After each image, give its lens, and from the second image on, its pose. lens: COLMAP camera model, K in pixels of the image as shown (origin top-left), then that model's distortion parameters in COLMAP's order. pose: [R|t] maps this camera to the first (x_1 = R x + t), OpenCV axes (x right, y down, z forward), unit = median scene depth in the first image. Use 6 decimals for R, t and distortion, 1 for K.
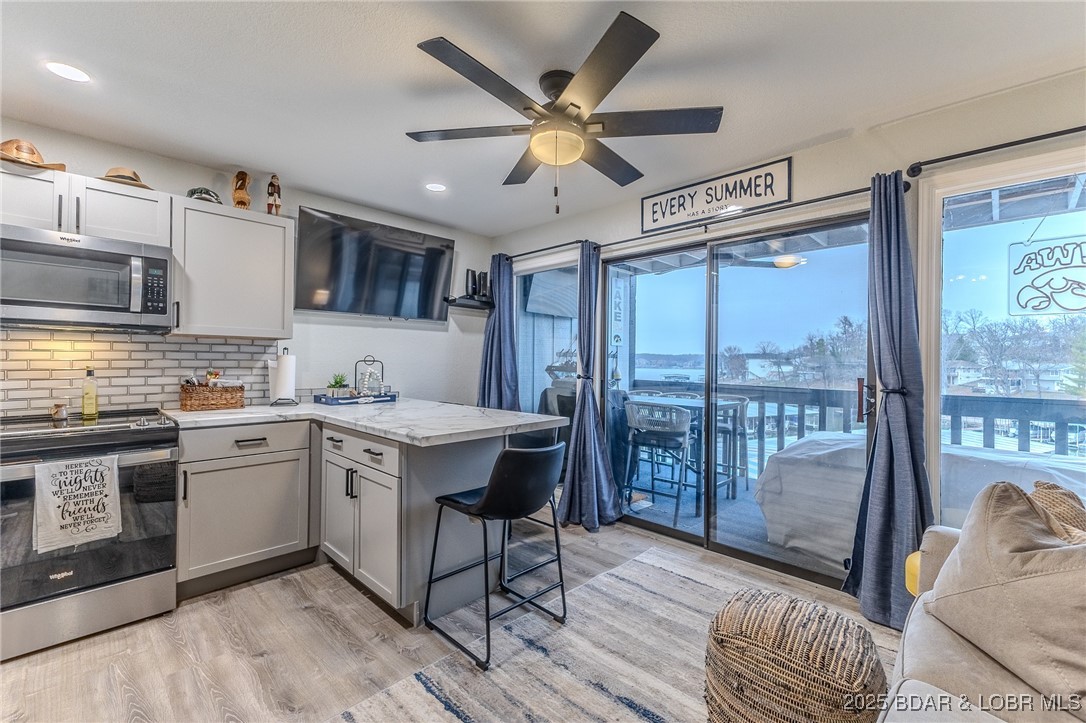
lens RADIAL K [[464.8, 0, 546.5], [0, 464.8, 356.6], [0, 0, 1]] dist [0.002276, -0.000110]
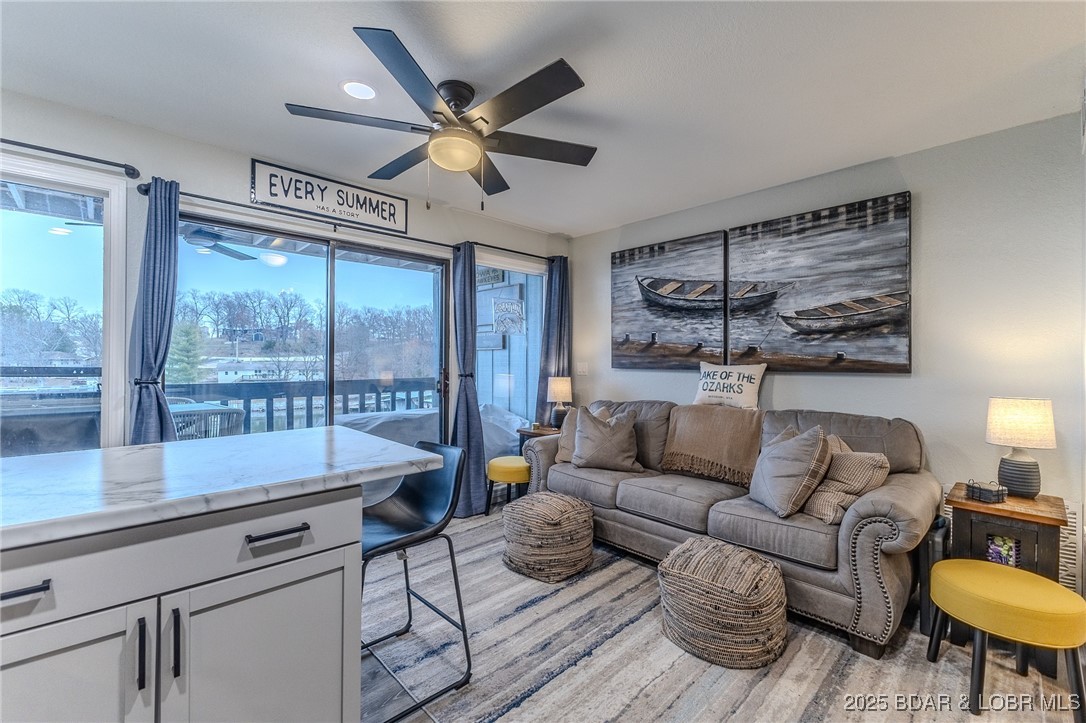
lens RADIAL K [[464.8, 0, 543.5], [0, 464.8, 357.6], [0, 0, 1]] dist [0.002276, -0.000110]
pose [[0.024065, -0.007272, 0.999684, -0.688498], [-0.014174, 0.999871, 0.007614, -0.004431], [-0.999610, -0.014352, 0.023959, 0.526748]]
